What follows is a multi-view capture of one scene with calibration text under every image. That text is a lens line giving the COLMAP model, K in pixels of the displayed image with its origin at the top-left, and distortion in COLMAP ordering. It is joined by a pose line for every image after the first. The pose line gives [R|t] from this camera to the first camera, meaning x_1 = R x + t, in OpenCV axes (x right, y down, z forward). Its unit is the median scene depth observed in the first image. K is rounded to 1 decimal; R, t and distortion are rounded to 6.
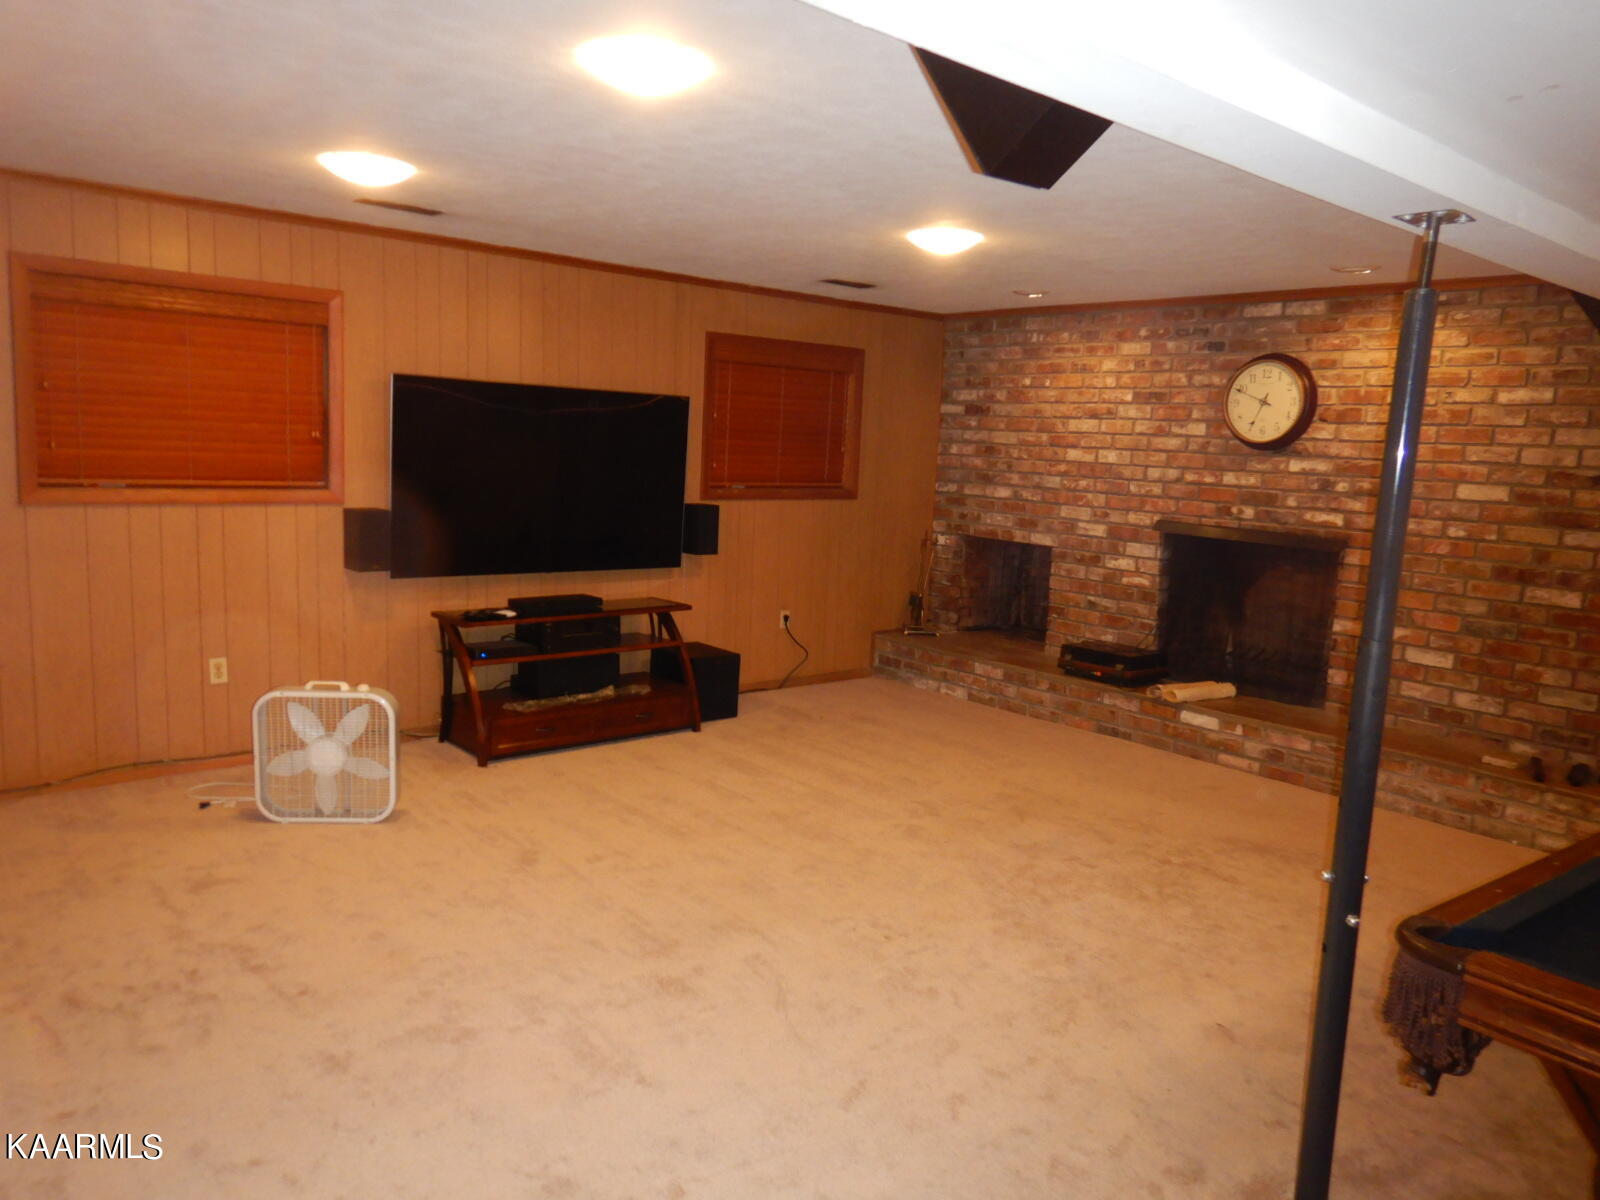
lens RADIAL K [[1144.0, 0, 798.1], [0, 1144.0, 602.9], [0, 0, 1]] dist [0.013948, 0.004708]
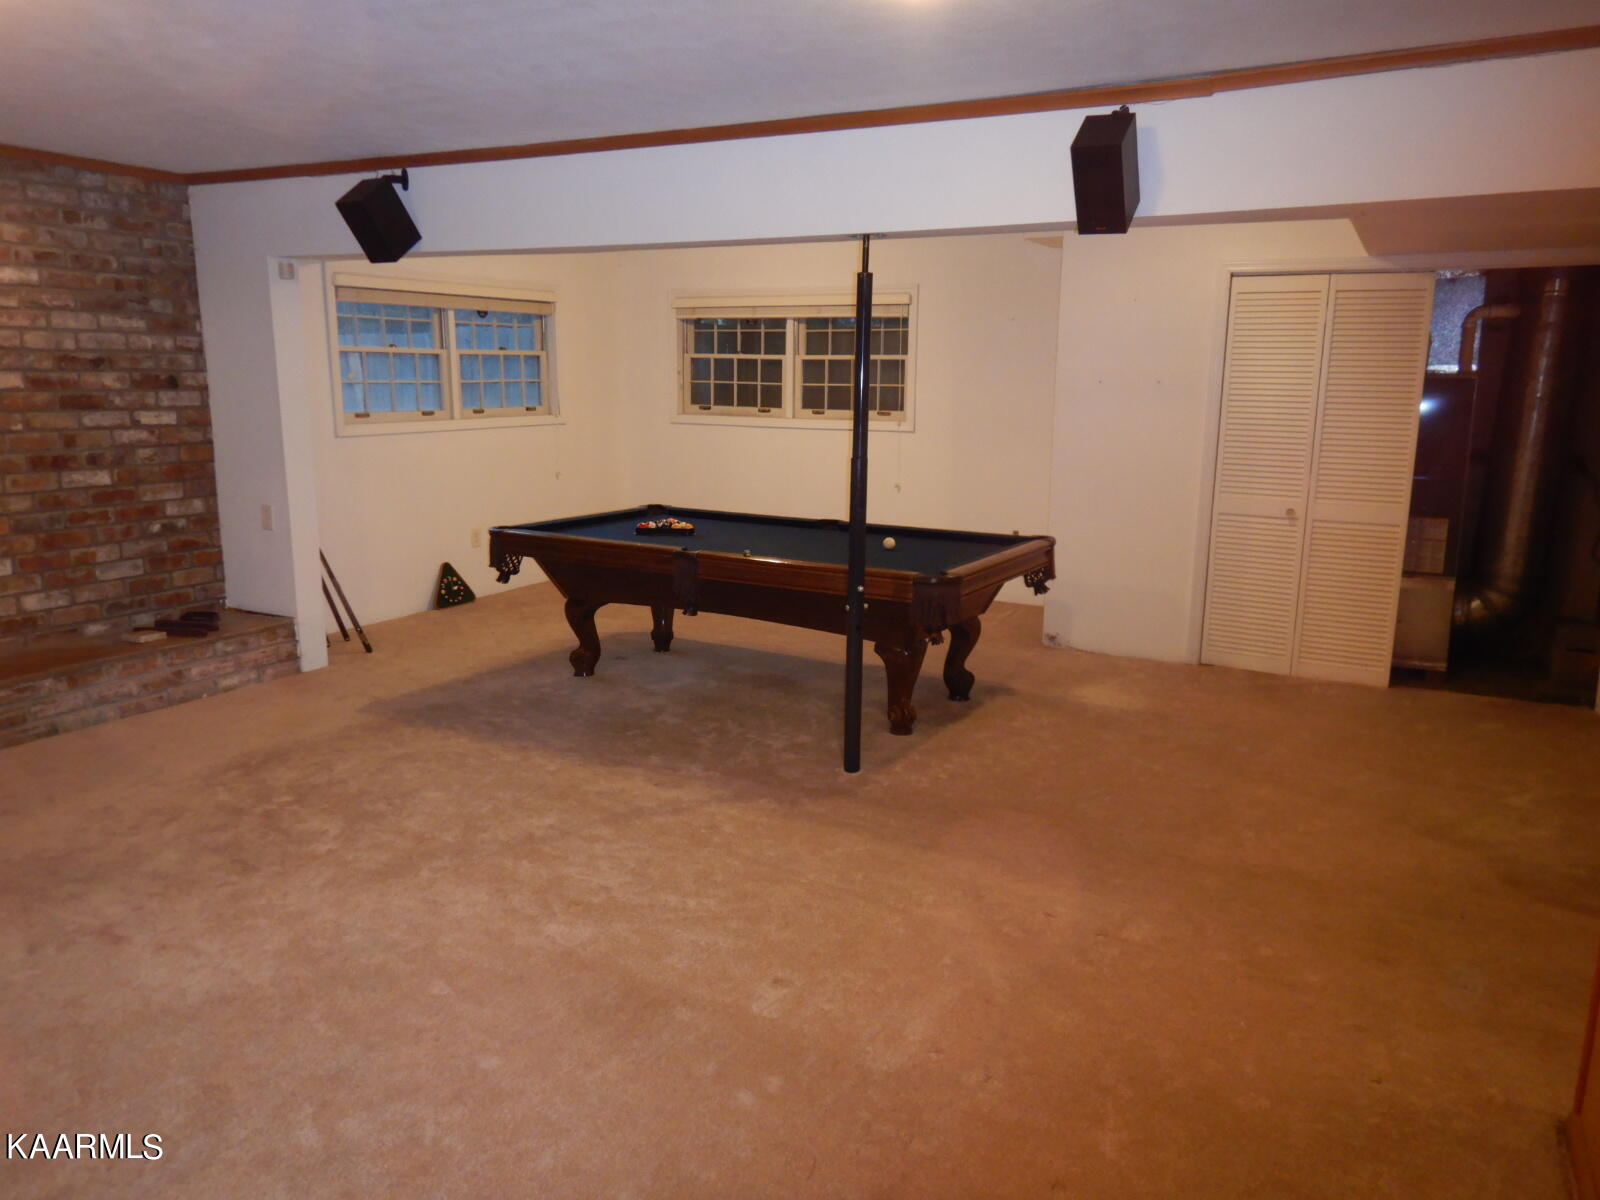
lens RADIAL K [[1144.0, 0, 799.2], [0, 1144.0, 598.7], [0, 0, 1]] dist [0.013948, 0.004708]
pose [[-0.337754, -0.233409, 0.911835, -0.526196], [0.108813, 0.952586, 0.284146, -0.125947], [-0.934924, 0.195191, -0.296342, 0.729505]]
